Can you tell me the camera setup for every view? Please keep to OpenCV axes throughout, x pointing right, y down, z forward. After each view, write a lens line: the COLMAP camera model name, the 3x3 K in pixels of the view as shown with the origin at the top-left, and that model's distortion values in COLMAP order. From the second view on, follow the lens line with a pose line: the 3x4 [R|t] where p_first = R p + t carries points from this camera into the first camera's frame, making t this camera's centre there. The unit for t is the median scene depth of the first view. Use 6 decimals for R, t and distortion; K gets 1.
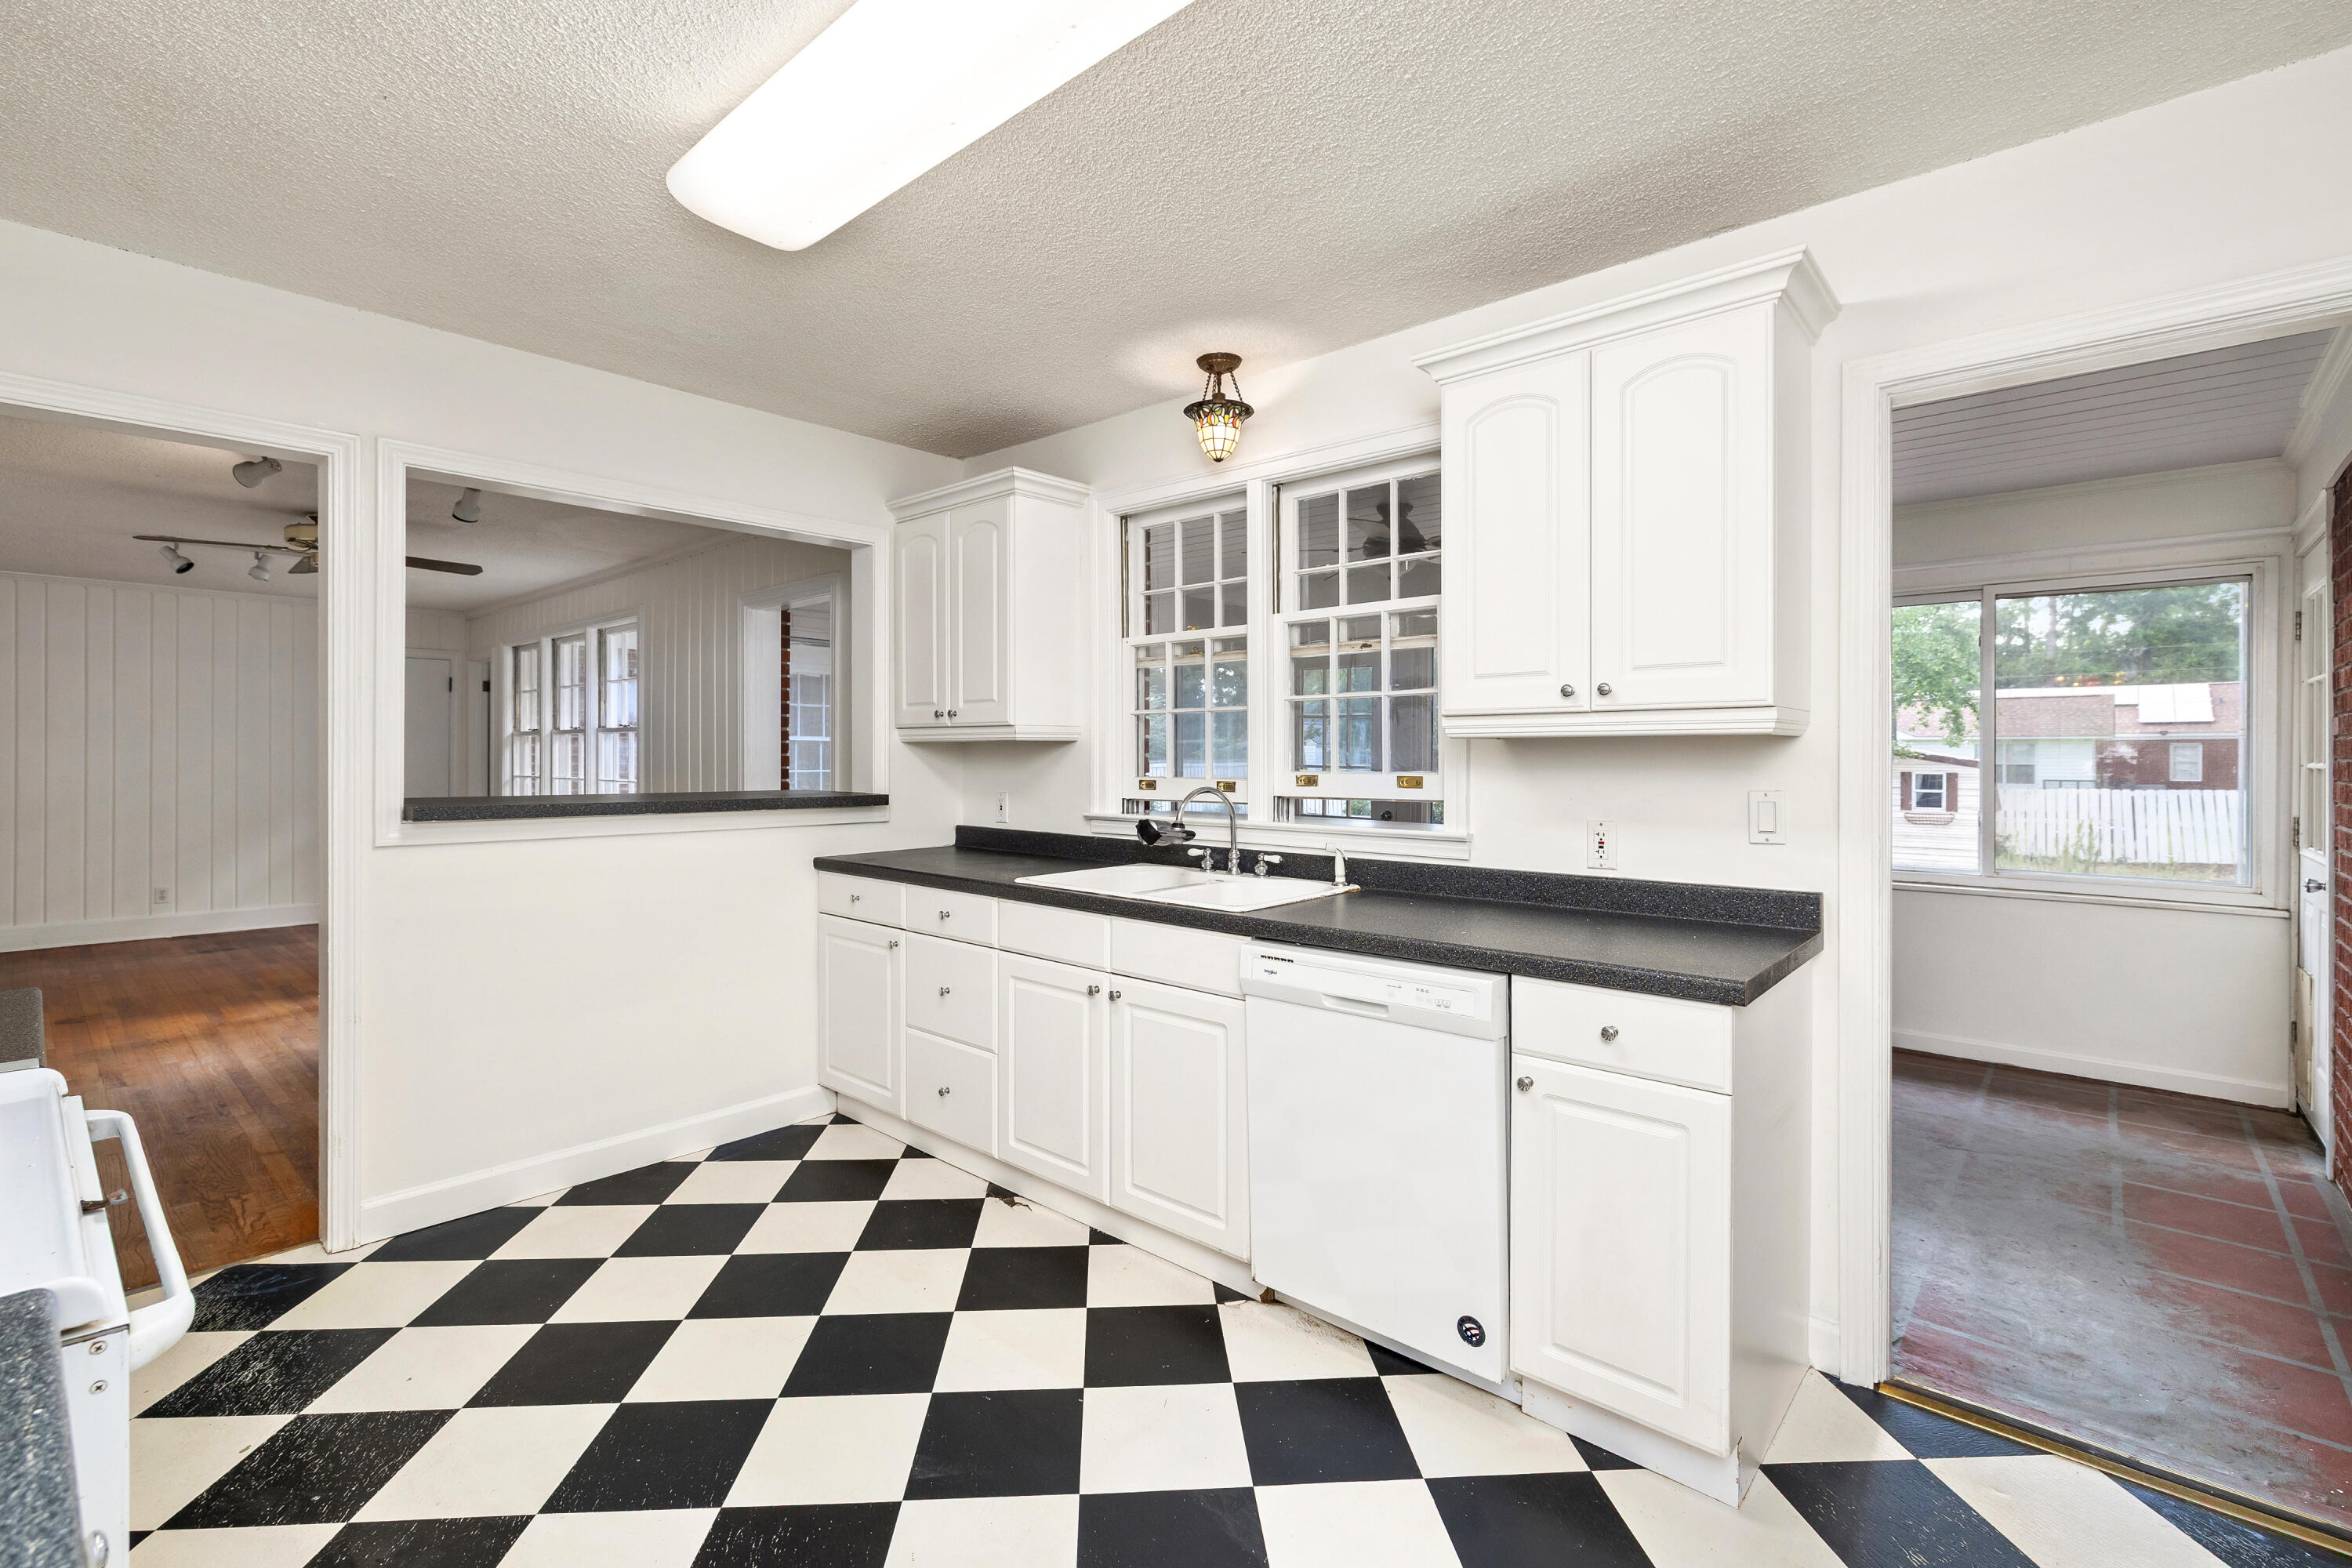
lens RADIAL K [[1045.8, 0, 1175.8], [0, 1045.8, 762.4], [0, 0, 1]] dist [-0.001172, -0.000408]
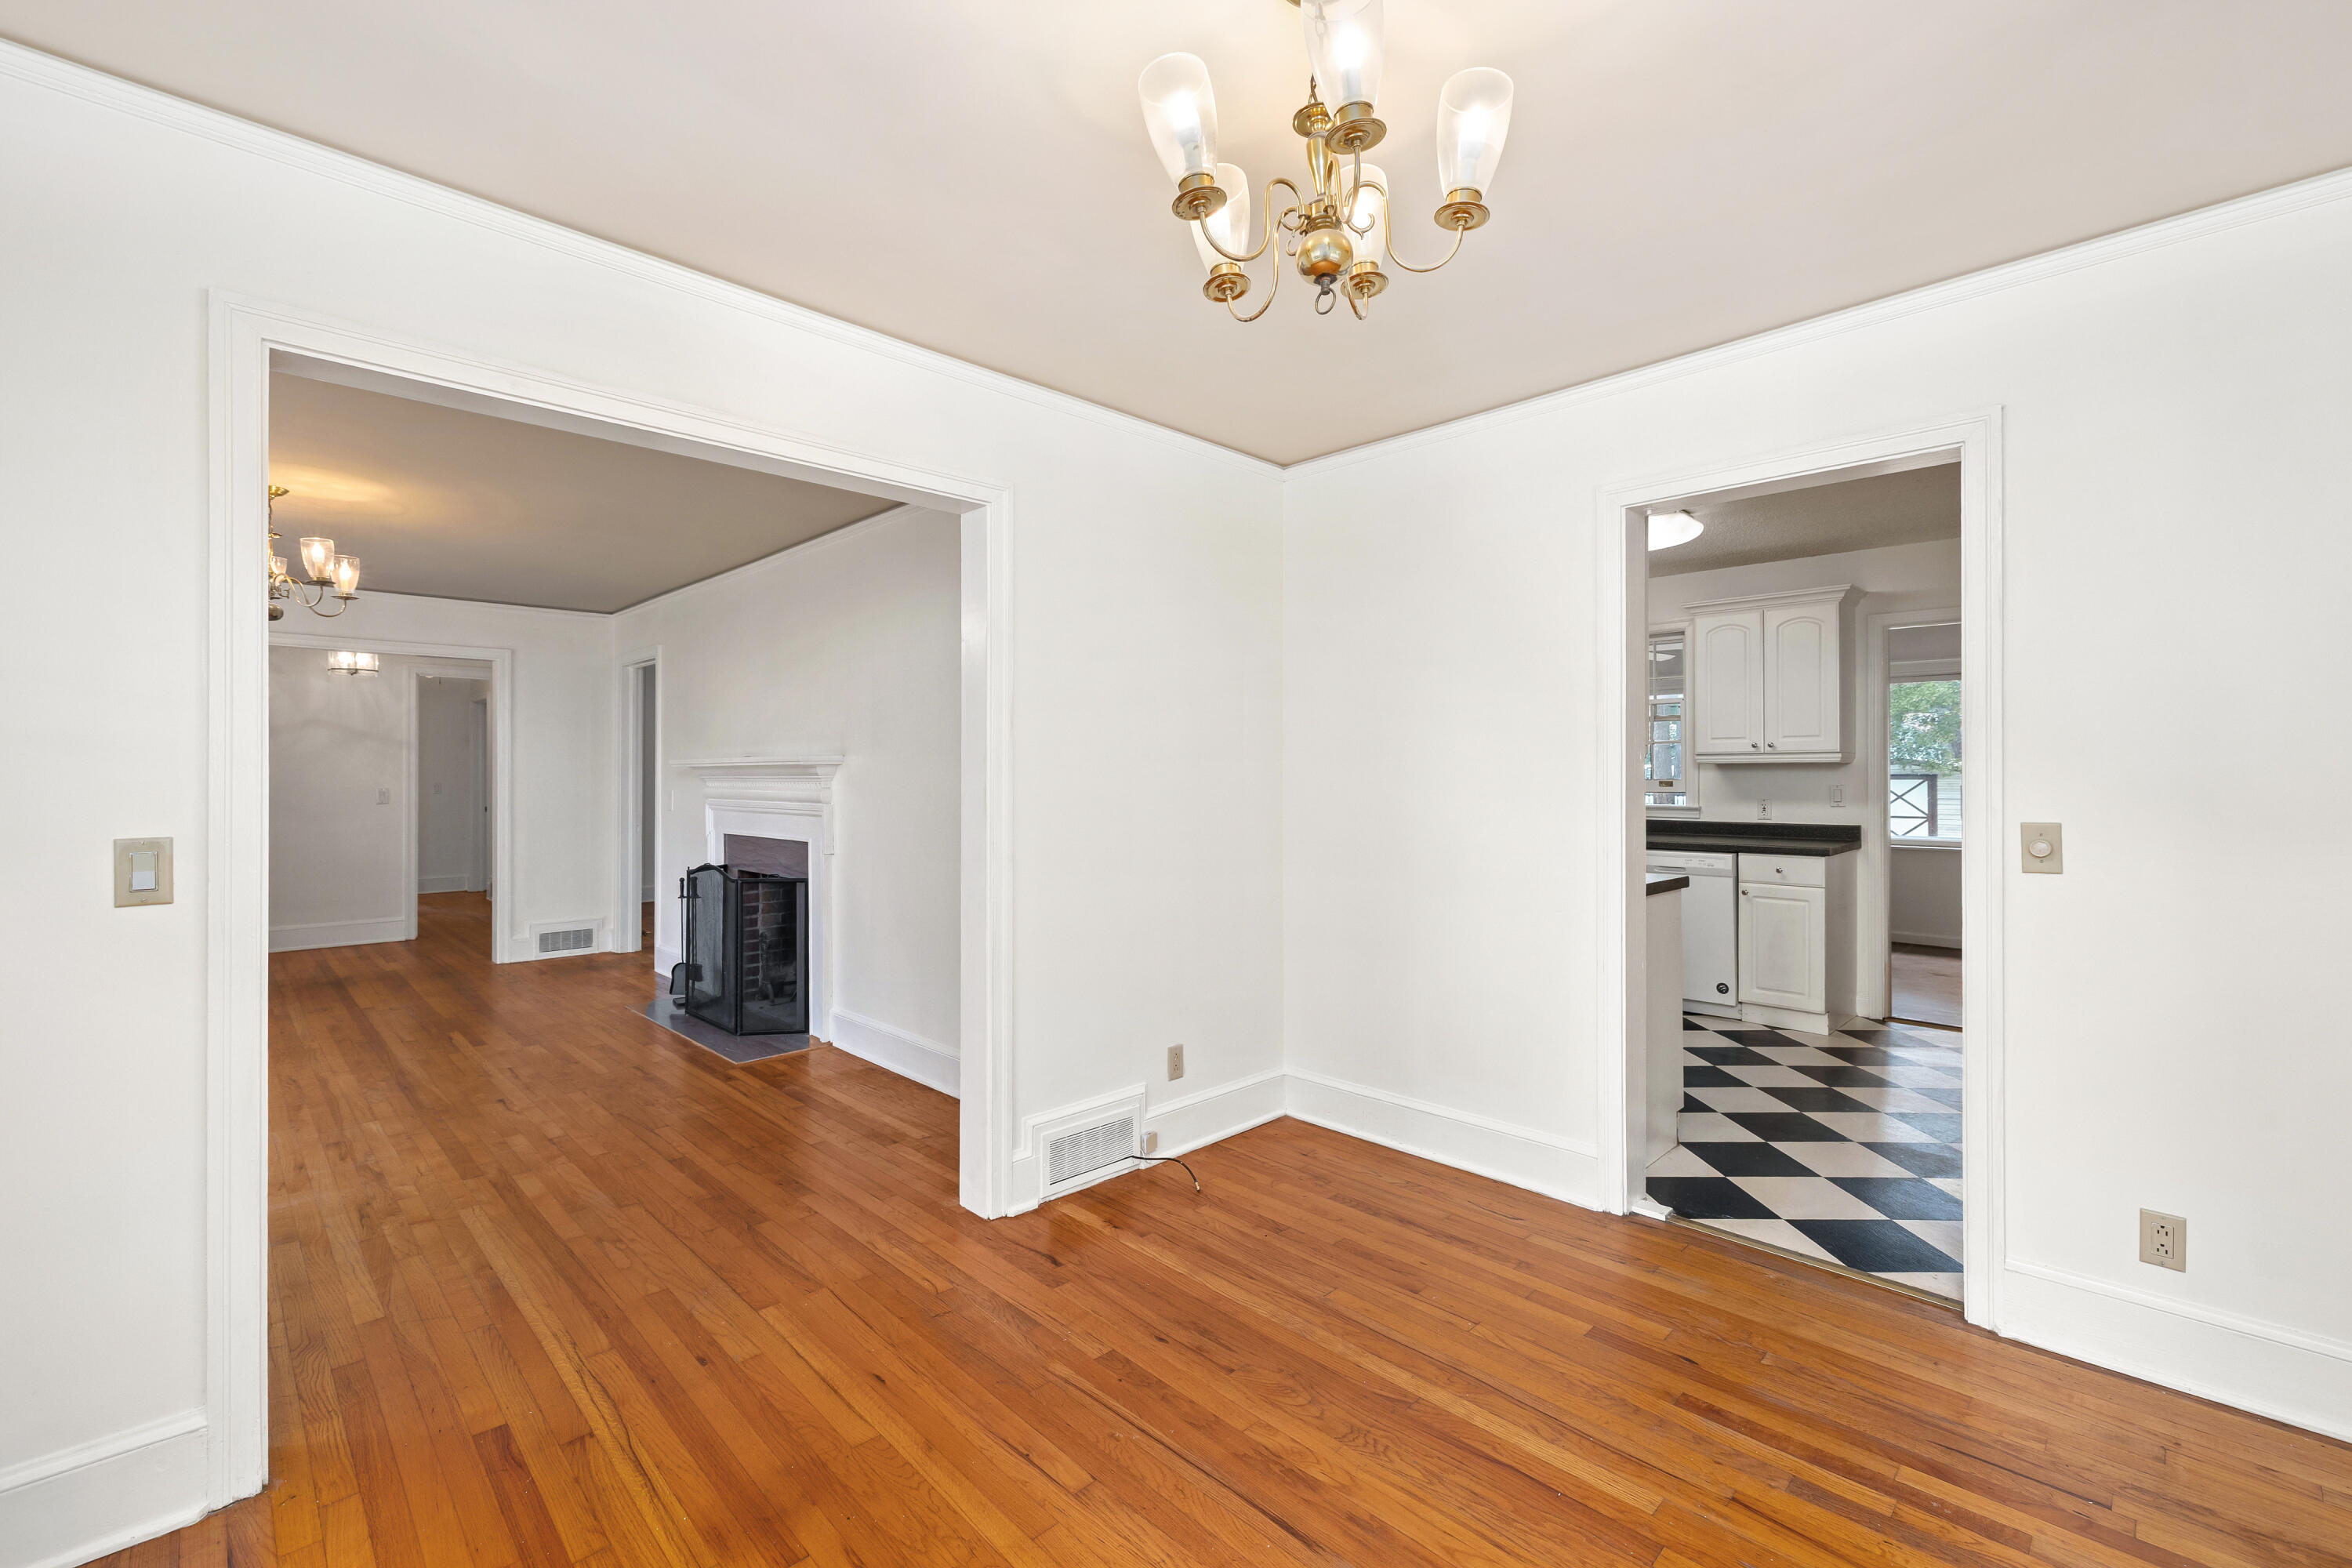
lens RADIAL K [[1006.2, 0, 1176.0], [0, 1006.2, 784.0], [0, 0, 1]] dist [-0.000637, -0.000450]
pose [[0.997152, -0.005365, -0.075229, -0.851056], [0.004993, 0.999974, -0.005120, 0.030819], [0.075255, 0.004730, 0.997153, -1.554912]]
